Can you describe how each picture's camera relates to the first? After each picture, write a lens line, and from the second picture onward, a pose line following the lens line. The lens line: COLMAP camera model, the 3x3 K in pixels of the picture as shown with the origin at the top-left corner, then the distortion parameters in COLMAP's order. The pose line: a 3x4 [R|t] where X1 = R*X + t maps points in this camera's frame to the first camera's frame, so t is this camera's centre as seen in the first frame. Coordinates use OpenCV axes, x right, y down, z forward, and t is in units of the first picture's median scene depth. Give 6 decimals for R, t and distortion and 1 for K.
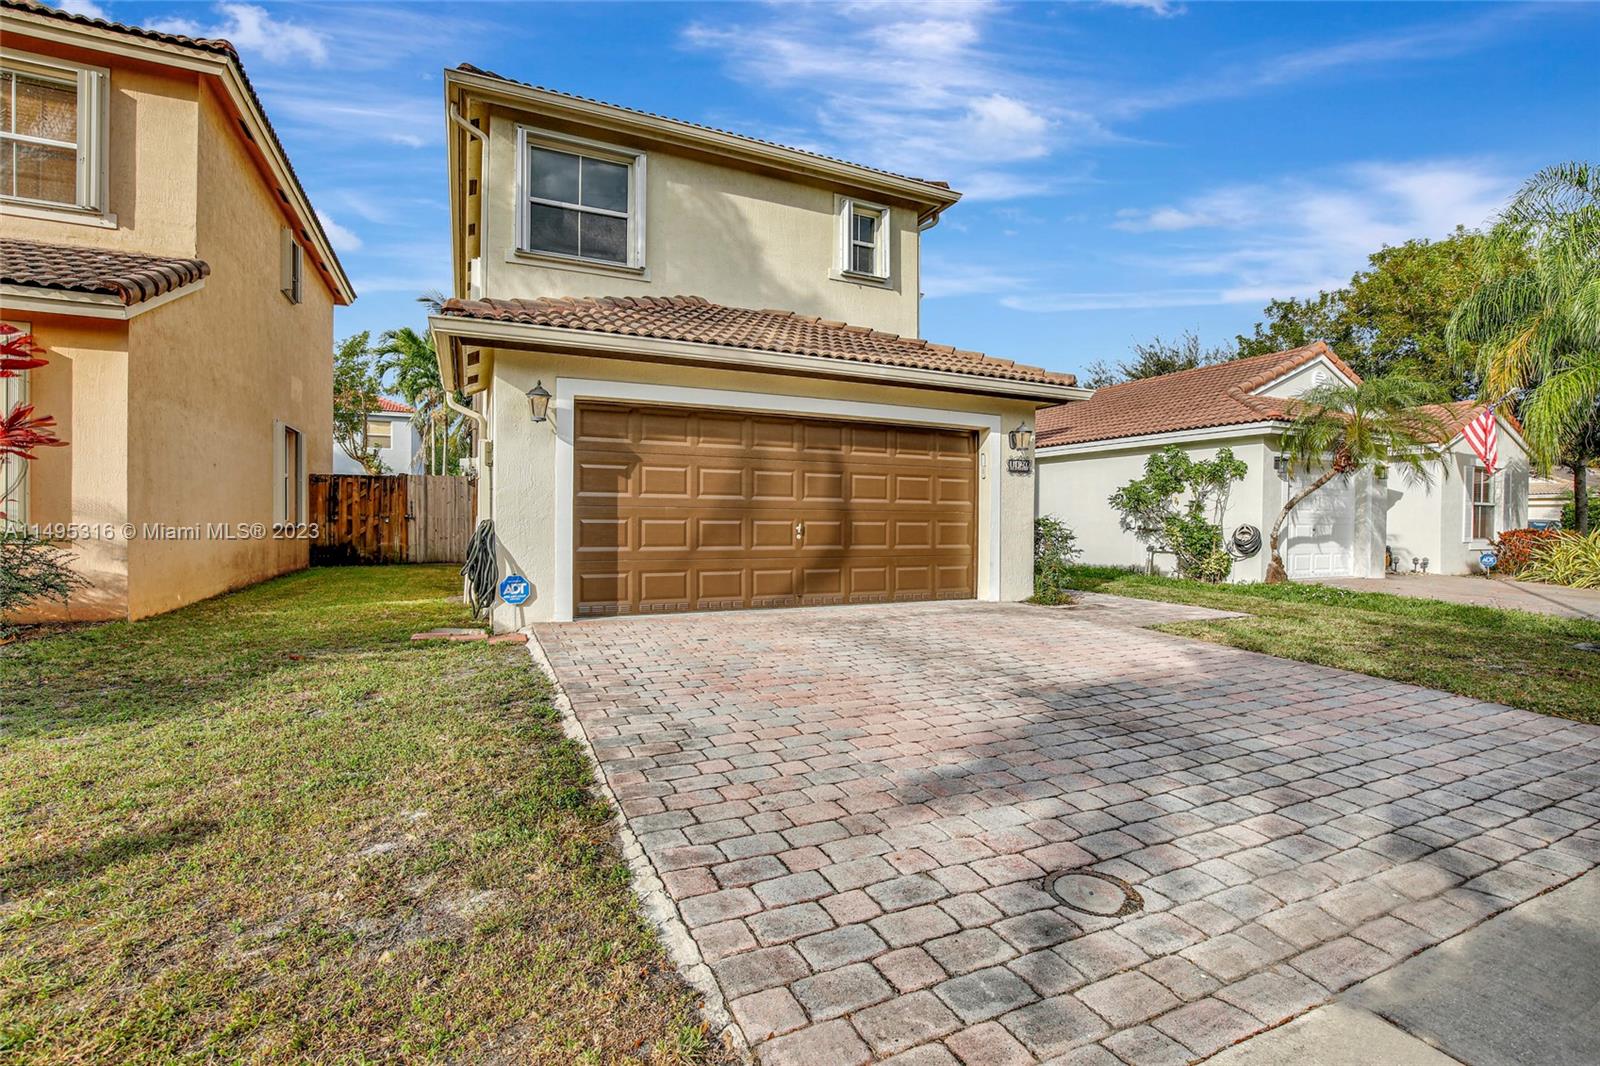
lens RADIAL K [[755.7, 0, 815.4], [0, 755.7, 503.5], [0, 0, 1]] dist [-0.026180, 0.000154]
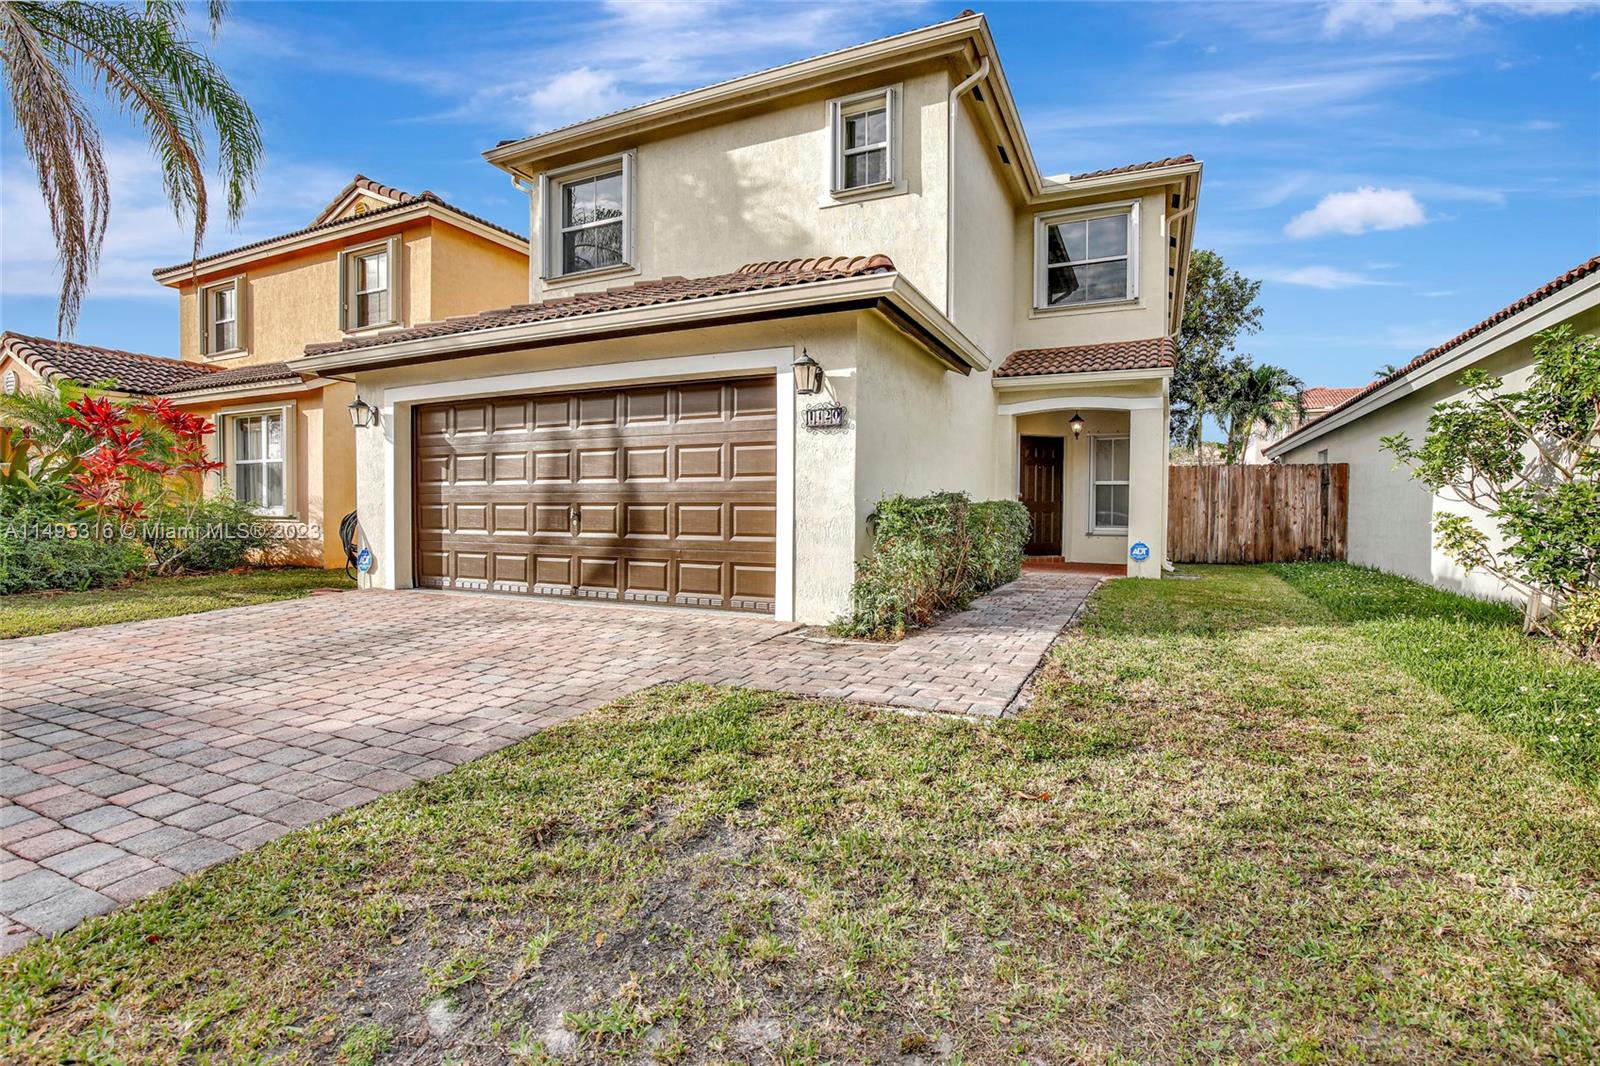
lens RADIAL K [[755.7, 0, 815.4], [0, 755.7, 503.5], [0, 0, 1]] dist [-0.026180, 0.000154]
pose [[0.617693, -0.012668, -0.786317, 0.815012], [0.016994, 0.999852, -0.002758, 0.026136], [0.786235, -0.011659, 0.617817, 0.619778]]
